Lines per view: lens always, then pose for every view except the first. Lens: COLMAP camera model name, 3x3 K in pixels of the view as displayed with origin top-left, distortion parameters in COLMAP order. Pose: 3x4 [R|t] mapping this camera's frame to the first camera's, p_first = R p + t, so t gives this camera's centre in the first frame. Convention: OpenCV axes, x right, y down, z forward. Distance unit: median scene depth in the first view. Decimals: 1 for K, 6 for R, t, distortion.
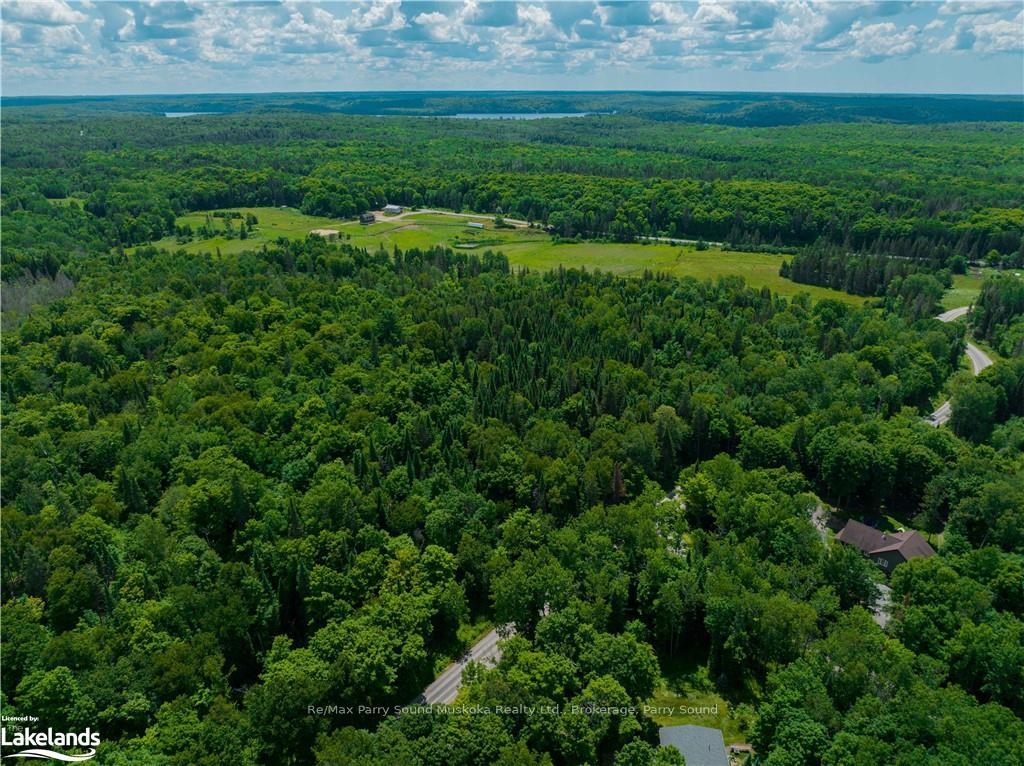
lens RADIAL K [[730.9, 0, 515.4], [0, 730.9, 380.3], [0, 0, 1]] dist [-0.044558, 0.012259]
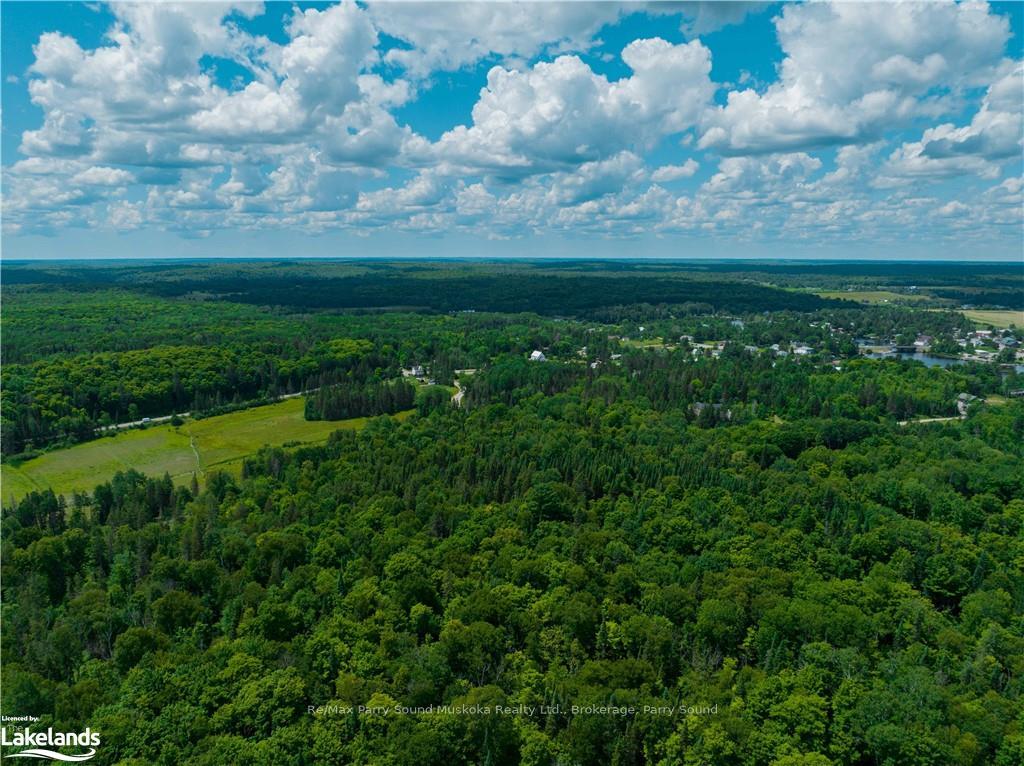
lens RADIAL K [[726.2, 0, 512.8], [0, 726.2, 379.8], [0, 0, 1]] dist [-0.036110, -0.002670]
pose [[0.242849, -0.162992, 0.956273, -0.490275], [0.360513, 0.930343, 0.067019, -0.138545], [-0.900586, 0.328474, 0.284694, 0.341815]]
